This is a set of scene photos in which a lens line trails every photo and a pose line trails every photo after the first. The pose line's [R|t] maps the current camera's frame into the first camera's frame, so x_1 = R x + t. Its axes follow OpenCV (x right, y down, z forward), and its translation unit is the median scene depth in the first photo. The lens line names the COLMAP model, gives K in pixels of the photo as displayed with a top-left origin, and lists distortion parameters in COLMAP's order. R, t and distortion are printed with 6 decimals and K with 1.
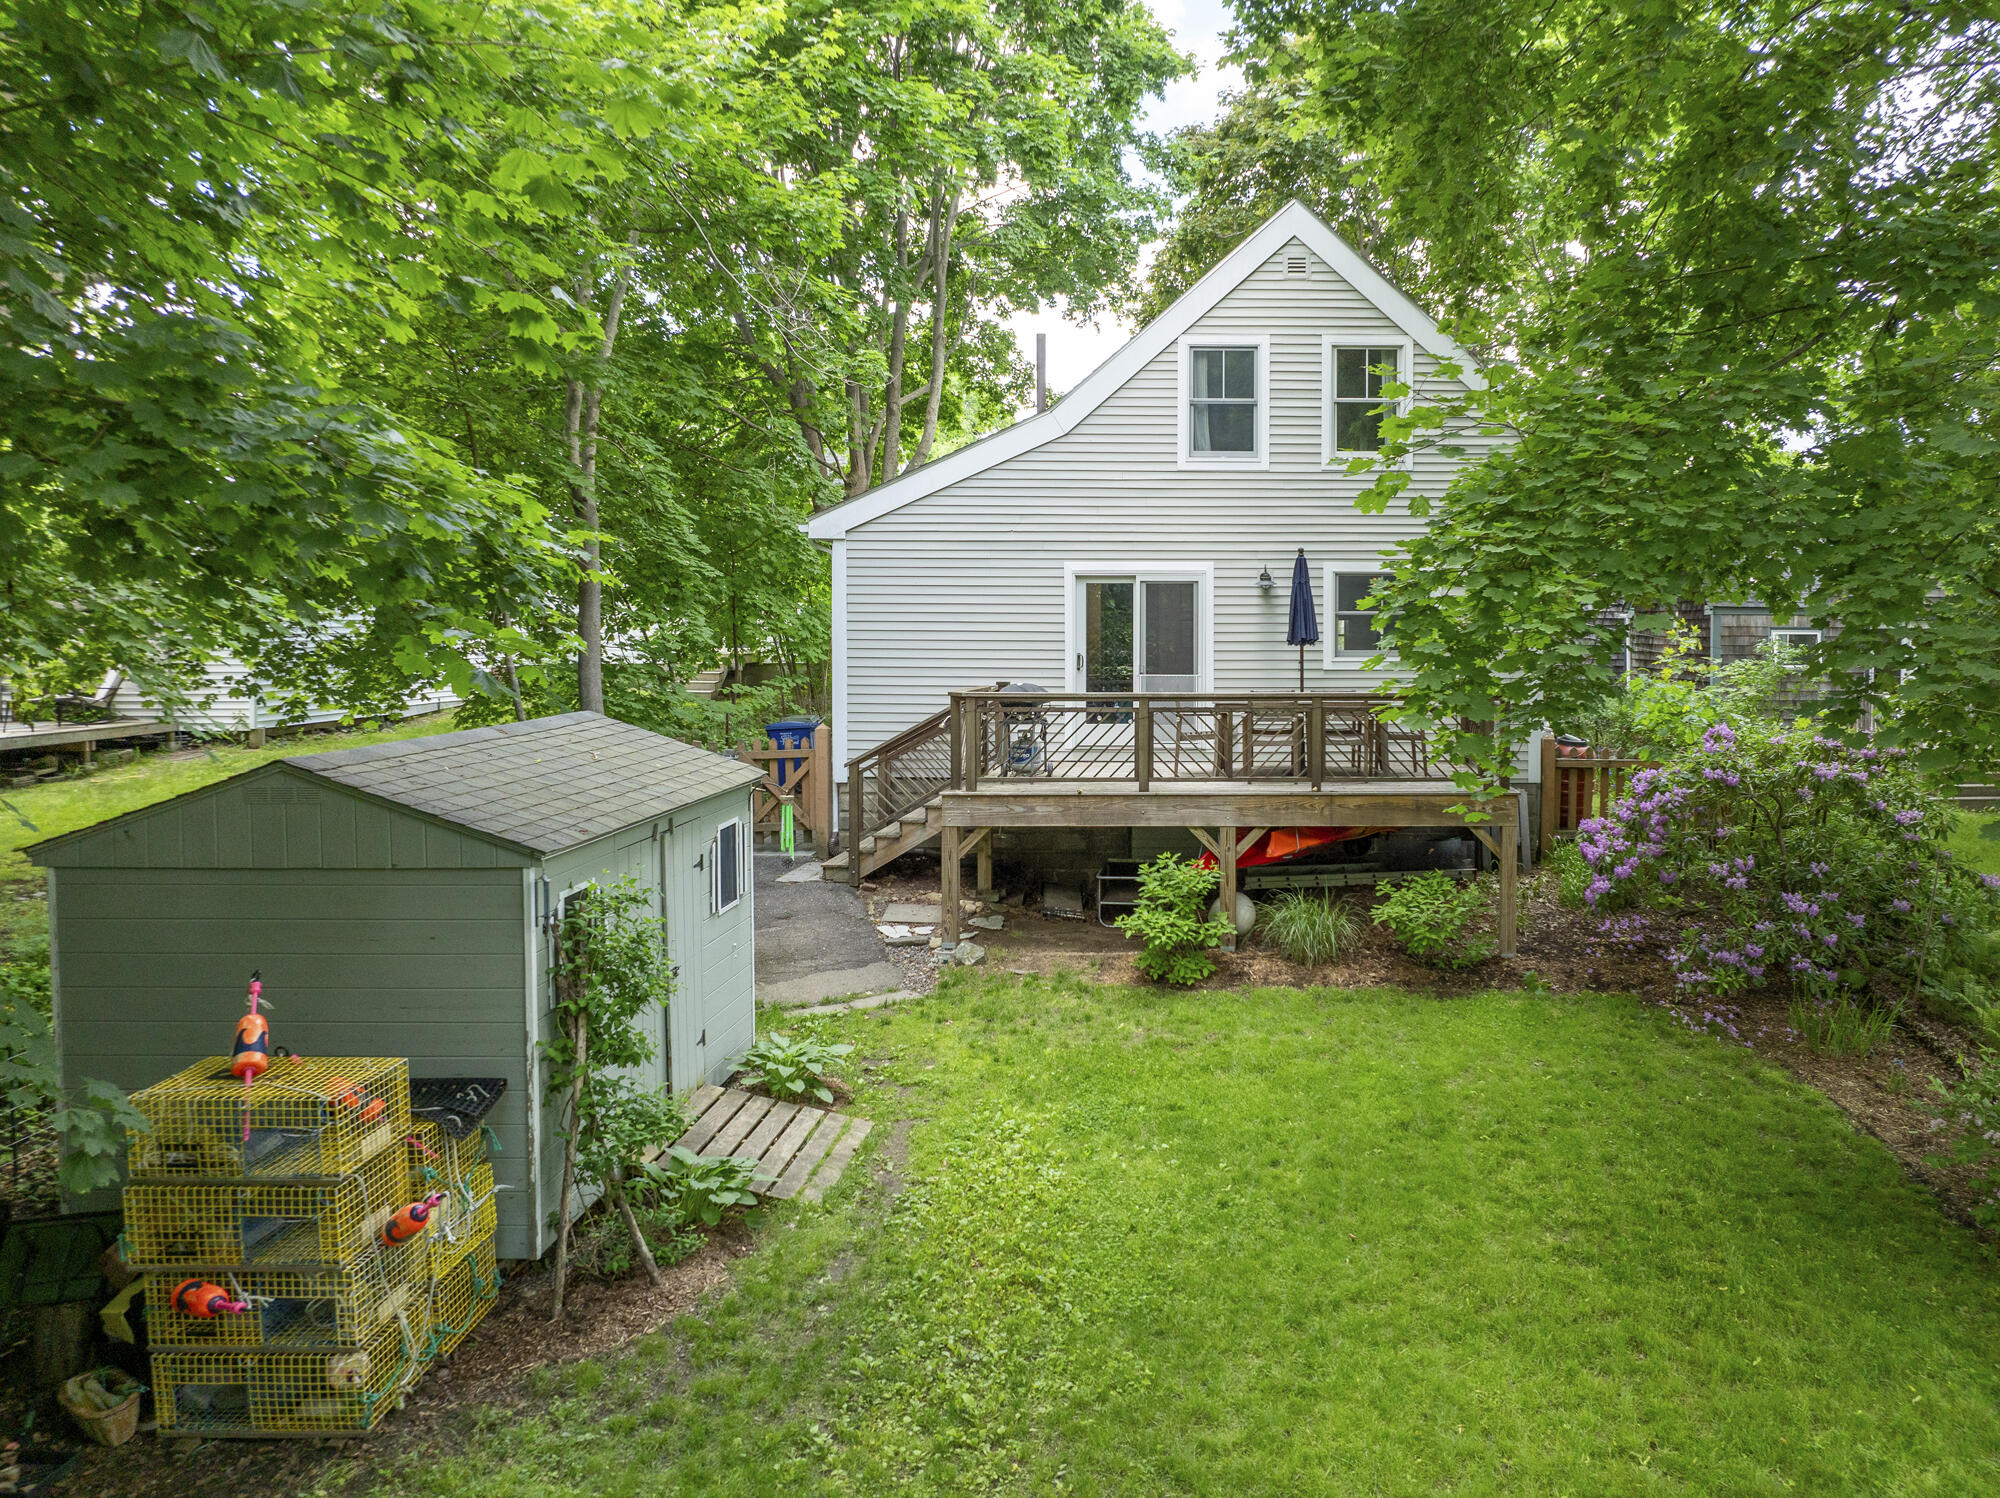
lens RADIAL K [[2183.2, 0, 1000.0], [0, 2183.2, 749.0], [0, 0, 1]] dist [0.186663, -0.007781]
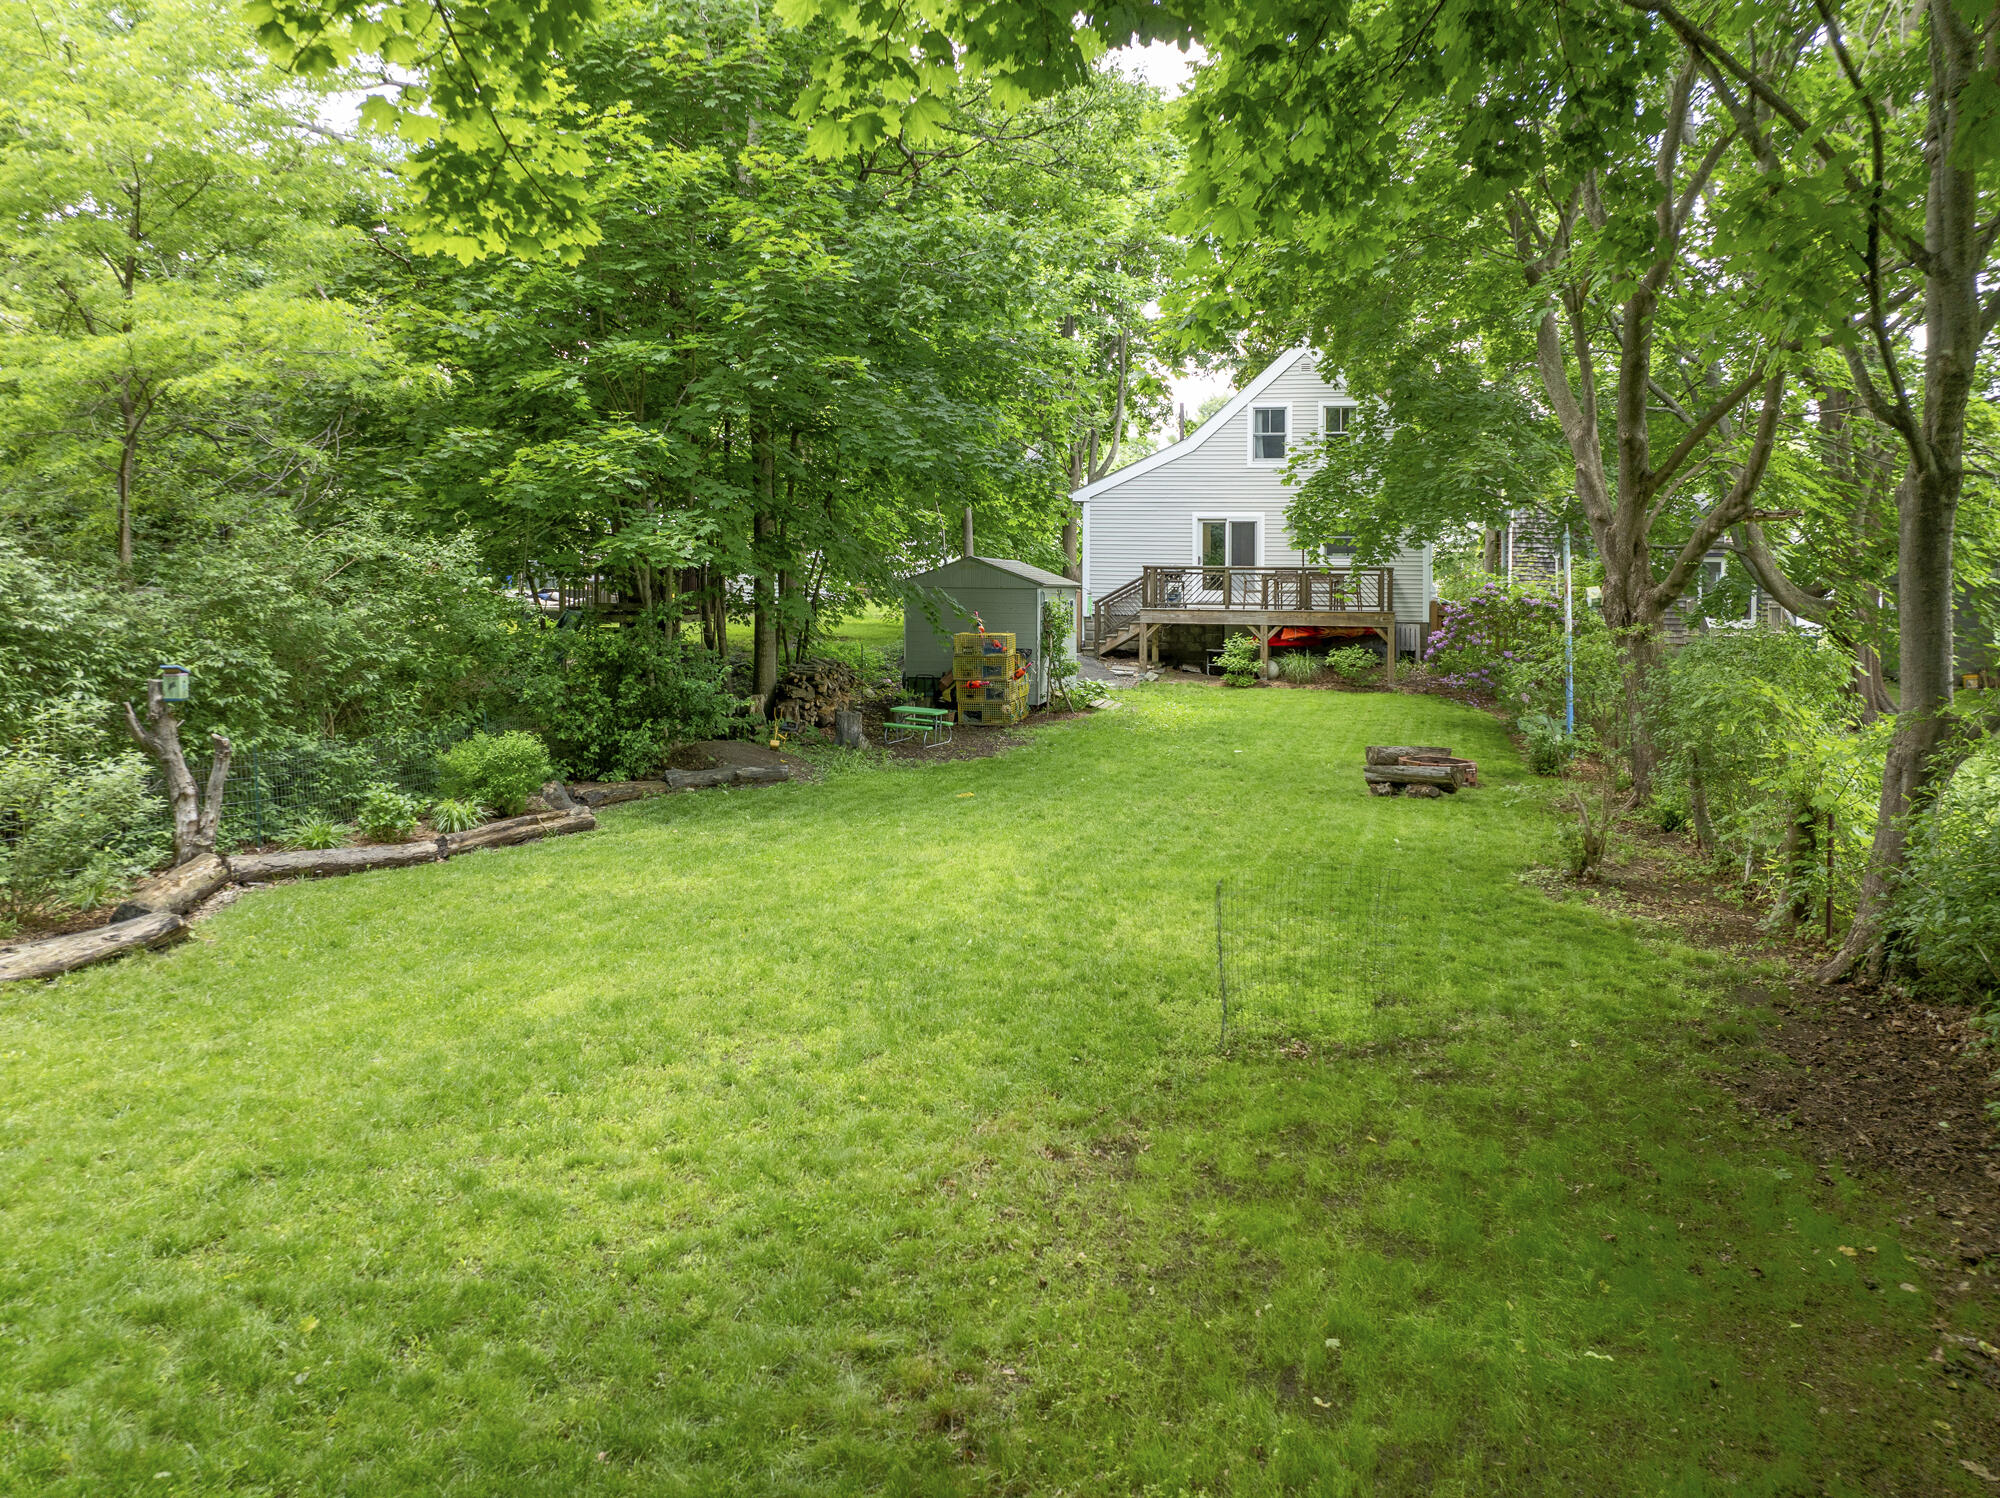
lens RADIAL K [[2183.2, 0, 1000.0], [0, 2183.2, 749.0], [0, 0, 1]] dist [0.186663, -0.007781]
pose [[0.998421, 0.000729, -0.056173, -0.040107], [-0.000400, 0.999983, 0.005860, 0.142409], [0.056176, -0.005828, 0.998404, -1.222141]]
